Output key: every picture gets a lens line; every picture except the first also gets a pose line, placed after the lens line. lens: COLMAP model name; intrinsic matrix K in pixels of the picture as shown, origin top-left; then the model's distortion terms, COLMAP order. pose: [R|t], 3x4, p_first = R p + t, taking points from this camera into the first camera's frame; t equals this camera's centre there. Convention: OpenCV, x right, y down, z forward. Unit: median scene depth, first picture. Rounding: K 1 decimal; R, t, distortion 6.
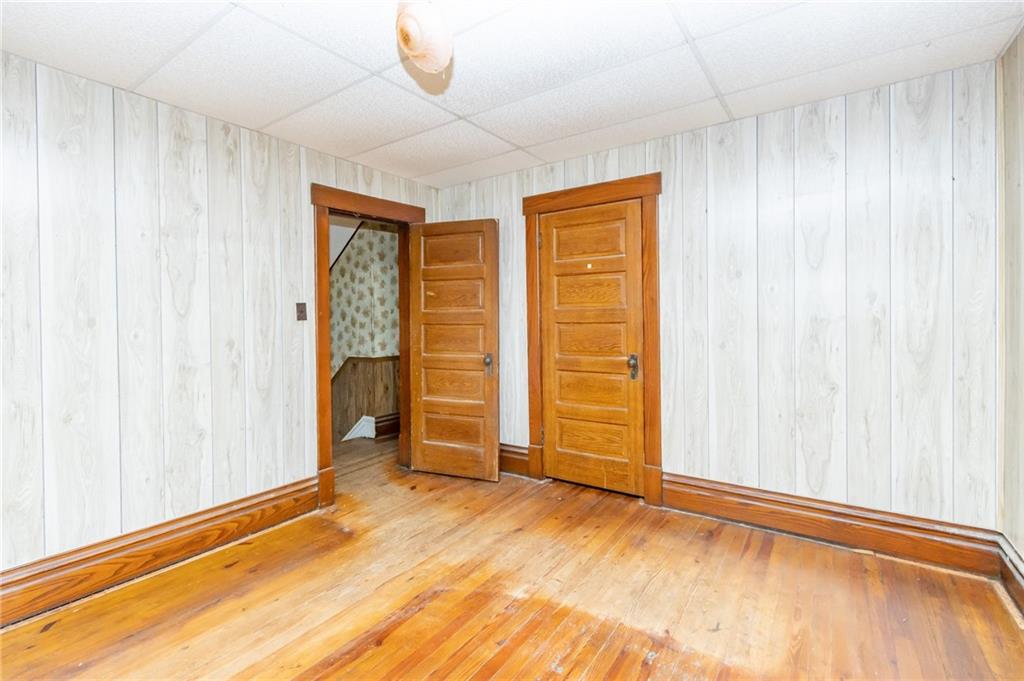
lens RADIAL K [[459.4, 0, 499.2], [0, 459.4, 322.1], [0, 0, 1]] dist [0.004375, -0.000429]
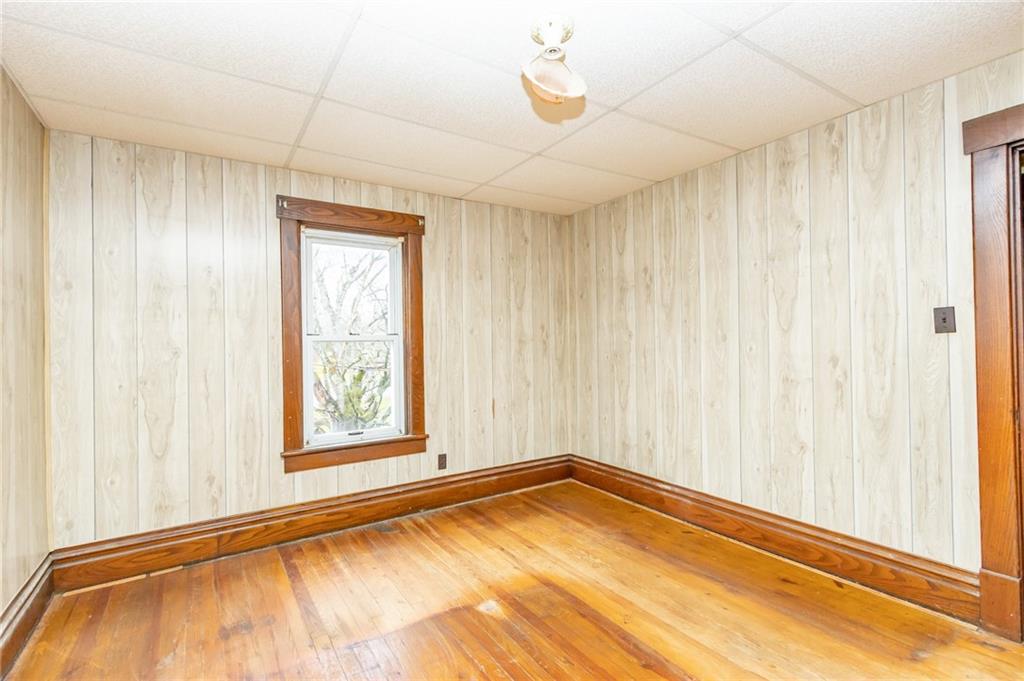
lens RADIAL K [[459.4, 0, 509.1], [0, 459.4, 339.8], [0, 0, 1]] dist [0.004375, -0.000429]
pose [[-0.344447, 0.009613, -0.938756, 0.510457], [0.015351, 0.999872, 0.004606, -0.007586], [0.938680, -0.012825, -0.344551, 0.722229]]
